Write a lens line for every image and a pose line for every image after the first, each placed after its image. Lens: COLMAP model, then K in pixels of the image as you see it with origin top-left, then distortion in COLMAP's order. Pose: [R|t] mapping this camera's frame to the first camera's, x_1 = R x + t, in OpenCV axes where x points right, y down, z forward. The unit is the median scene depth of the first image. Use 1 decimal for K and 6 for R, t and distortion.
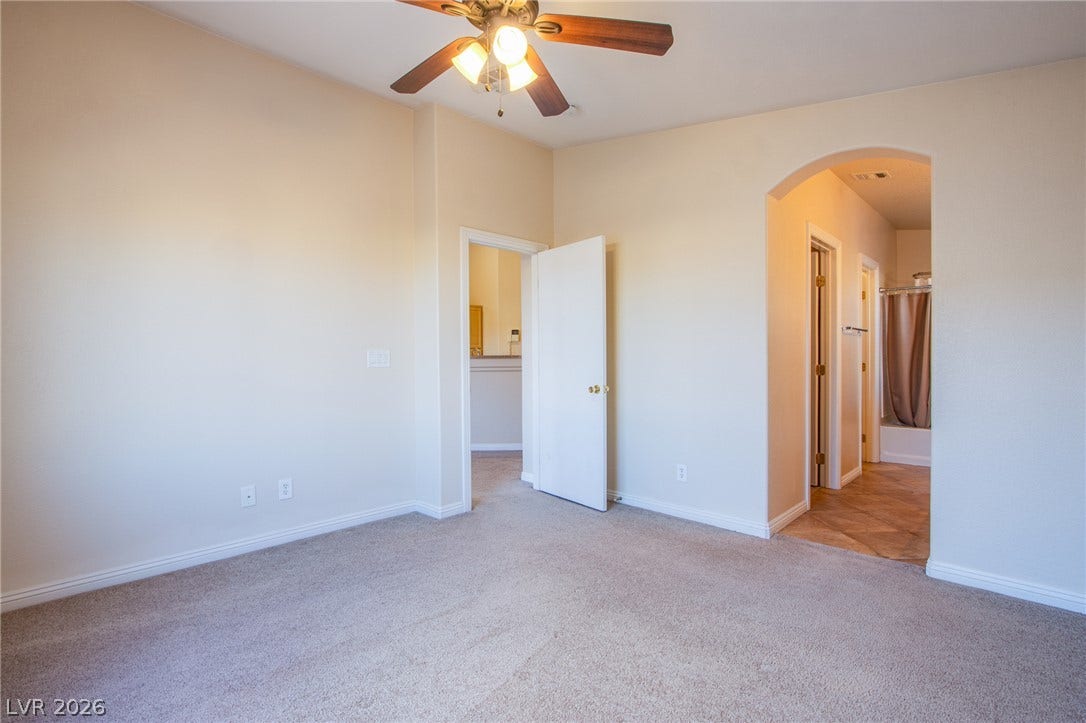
lens RADIAL K [[509.9, 0, 543.0], [0, 509.9, 361.5], [0, 0, 1]] dist [-0.014602, 0.000273]
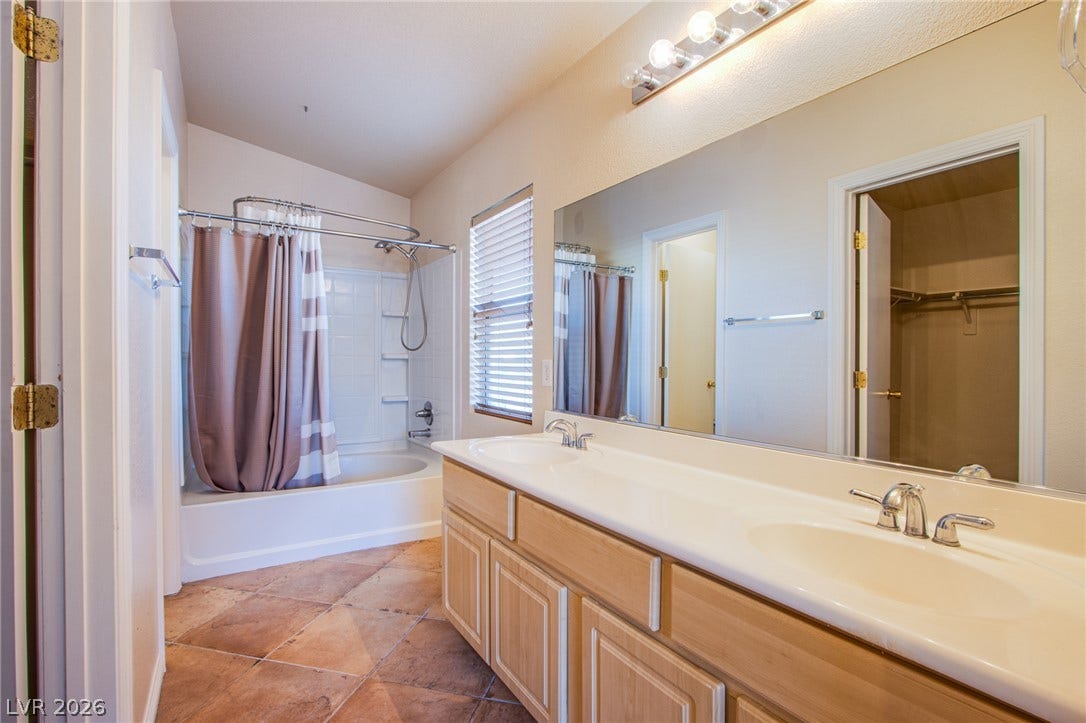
lens RADIAL K [[518.2, 0, 543.0], [0, 518.2, 361.5], [0, 0, 1]] dist [-0.016886, -0.000382]
pose [[0.249374, -0.001301, 0.968406, 0.304119], [0.007188, 0.999974, -0.000508, -0.001746], [-0.968381, 0.007088, 0.249377, 0.575975]]
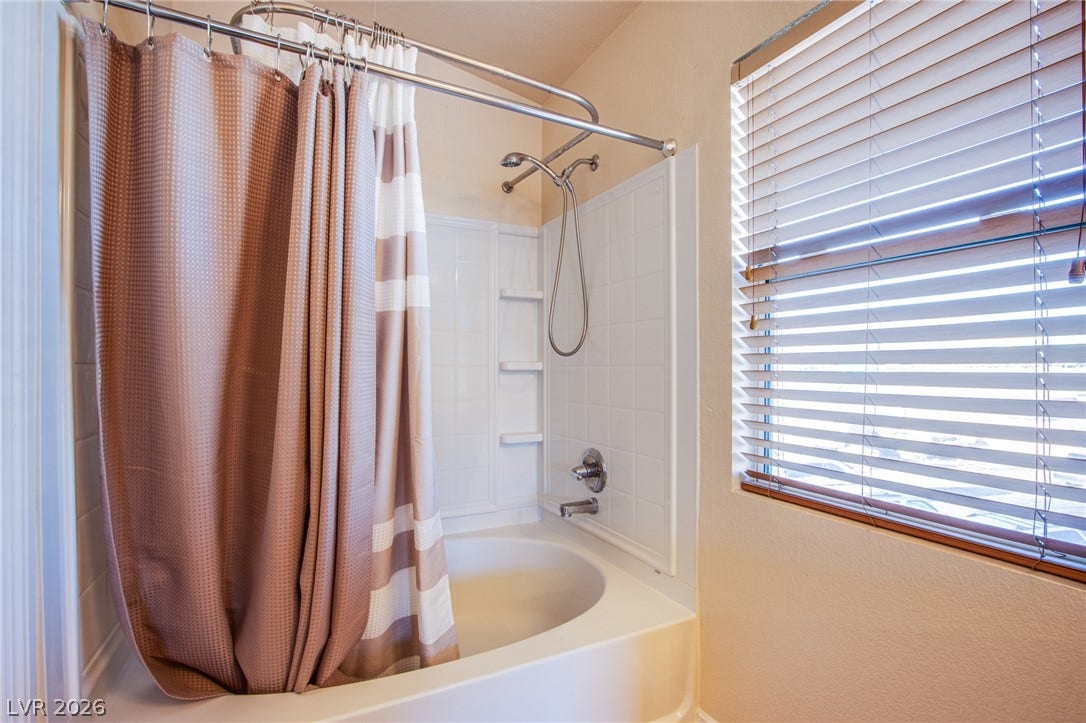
lens RADIAL K [[509.9, 0, 543.0], [0, 509.9, 361.5], [0, 0, 1]] dist [-0.014602, 0.000273]
pose [[0.341531, 0.010571, 0.939811, 0.577742], [0.009976, 0.999840, -0.014872, -0.008485], [-0.939818, 0.014455, 0.341371, 0.807855]]
